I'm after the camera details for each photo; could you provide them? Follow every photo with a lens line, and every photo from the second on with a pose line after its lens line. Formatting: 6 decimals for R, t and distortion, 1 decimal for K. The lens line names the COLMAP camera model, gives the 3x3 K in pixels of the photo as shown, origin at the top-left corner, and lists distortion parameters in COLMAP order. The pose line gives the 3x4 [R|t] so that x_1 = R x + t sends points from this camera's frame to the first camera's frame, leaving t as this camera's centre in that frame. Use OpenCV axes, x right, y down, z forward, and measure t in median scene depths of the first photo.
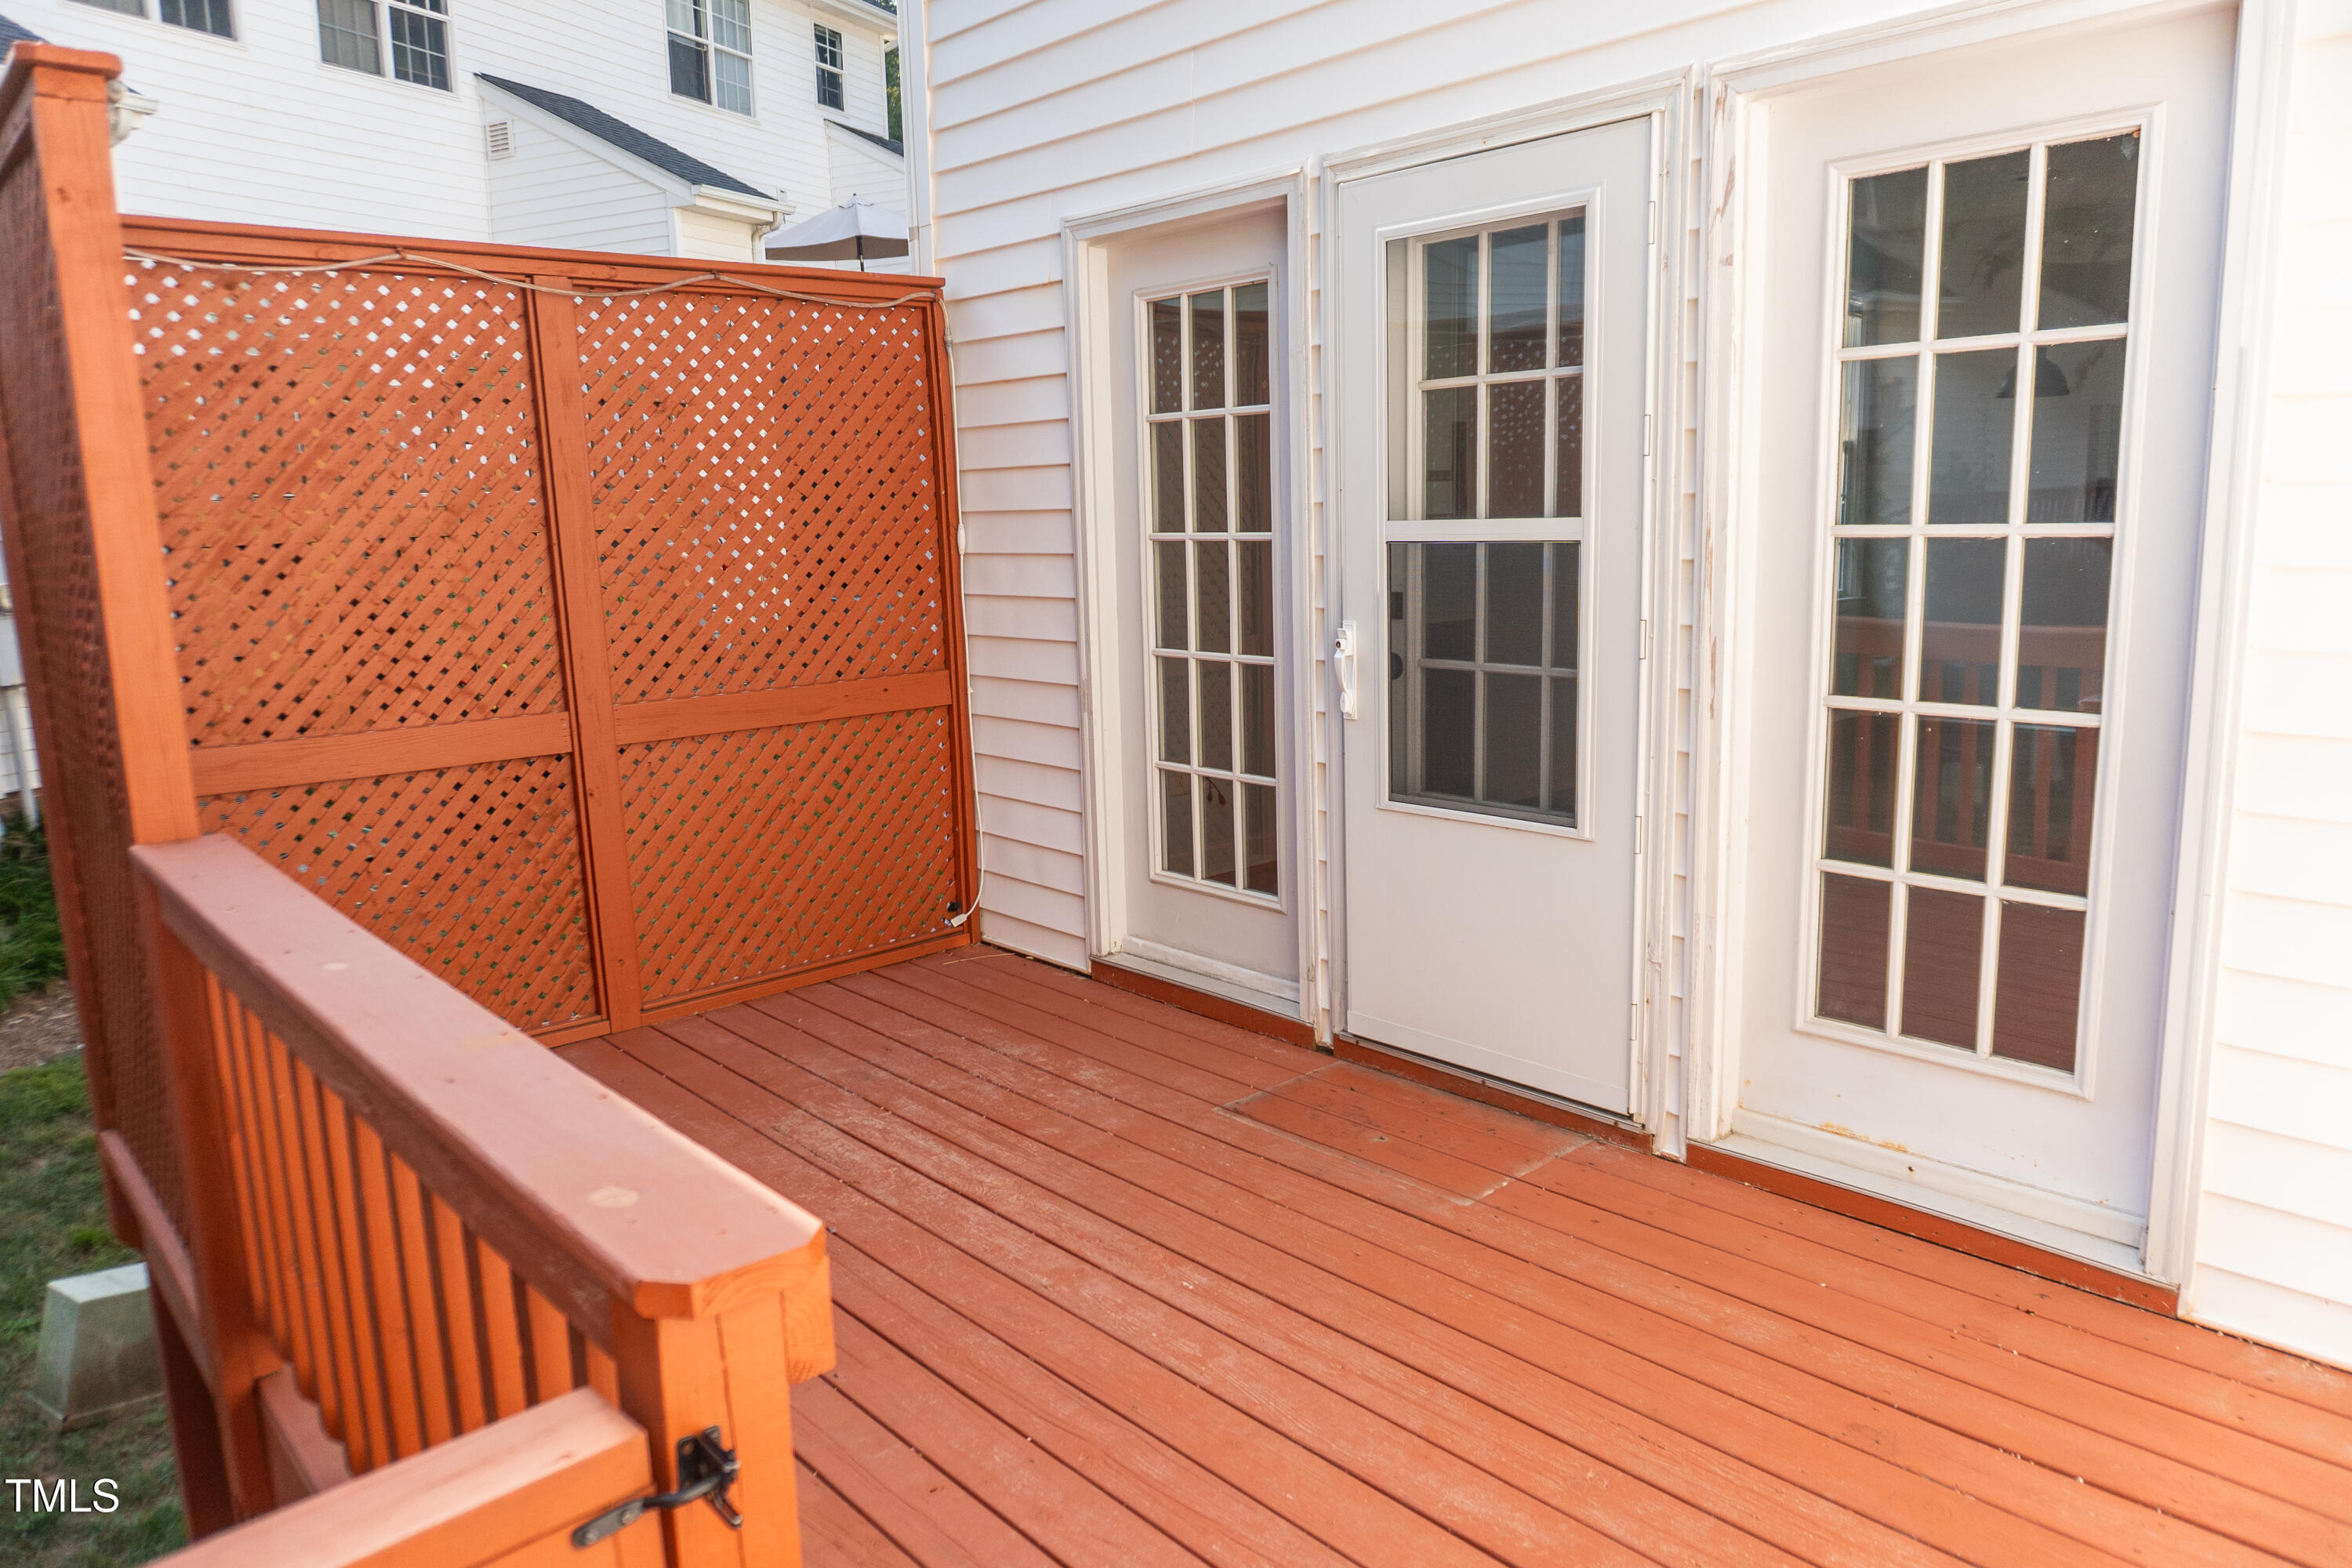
lens RADIAL K [[1571.3, 0, 1180.0], [0, 1571.3, 781.4], [0, 0, 1]] dist [-0.025139, -0.001993]
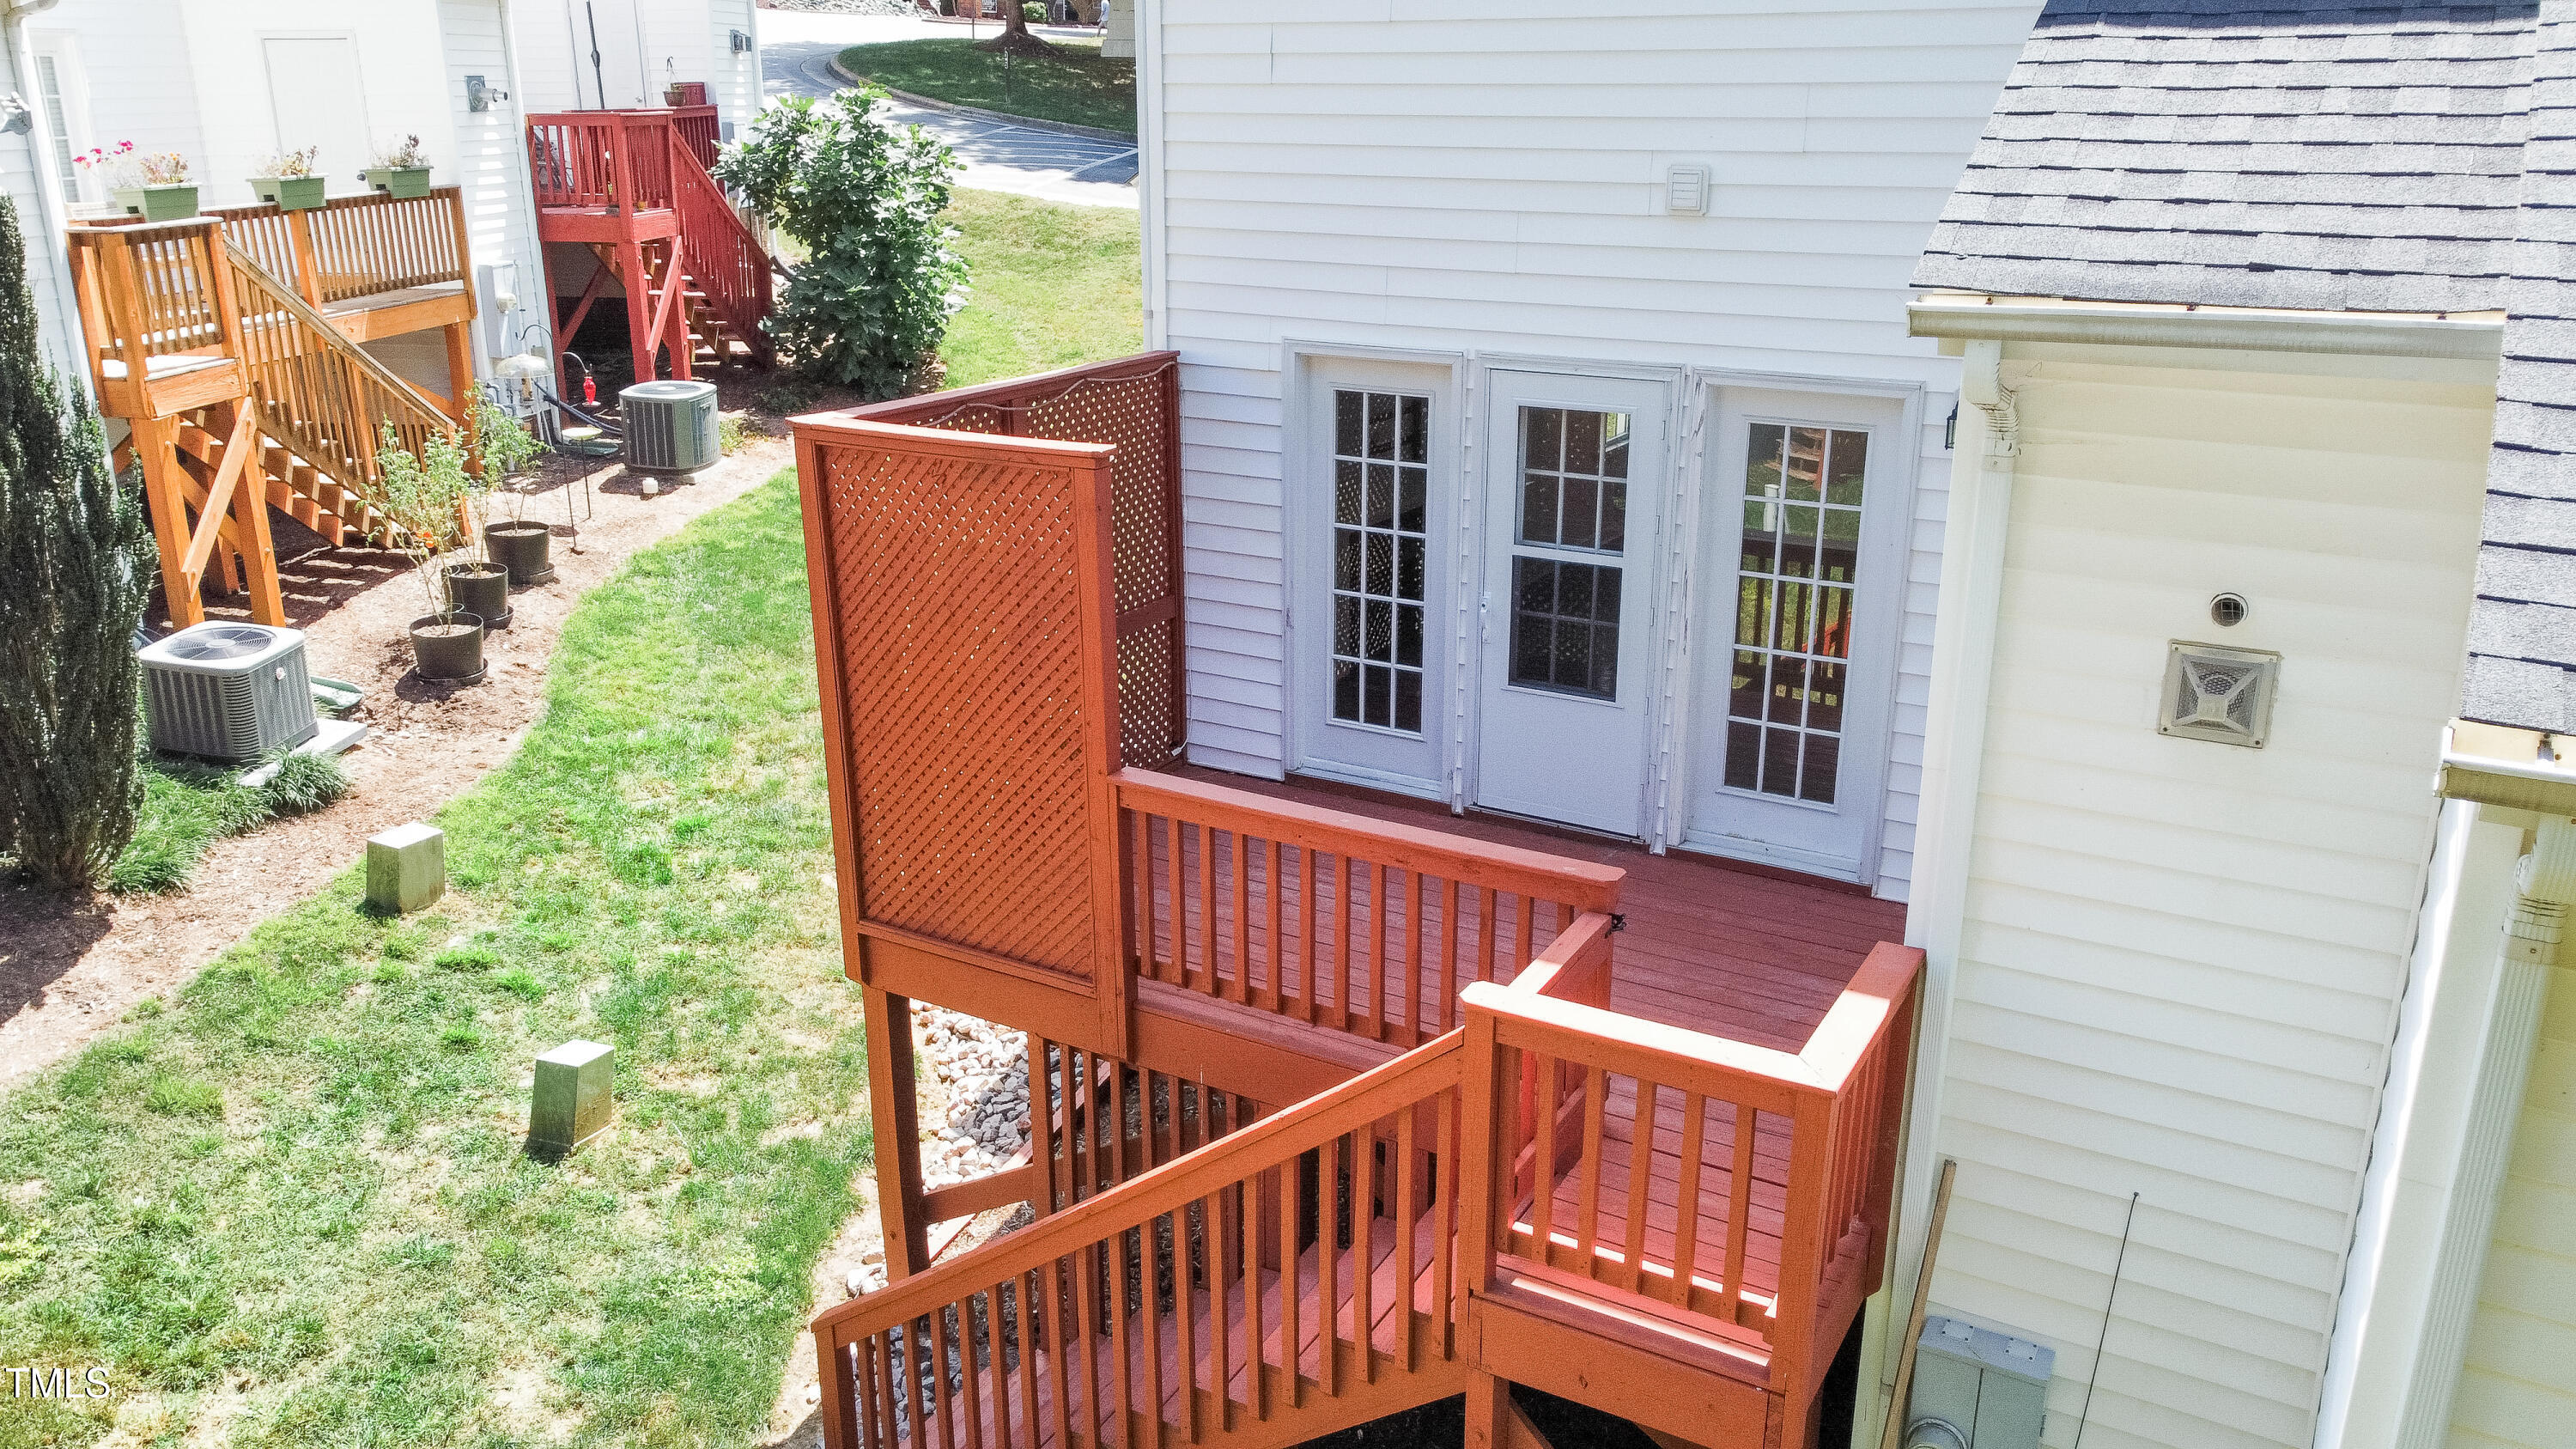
lens RADIAL K [[1932.3, 0, 1286.8], [0, 1932.3, 727.7], [0, 0, 1]] dist [0.000826, 0.000162]
pose [[0.955343, -0.069828, 0.287132, -0.770780], [0.029203, 0.989232, 0.143409, -0.272177], [-0.294054, -0.128620, 0.947095, -1.114767]]
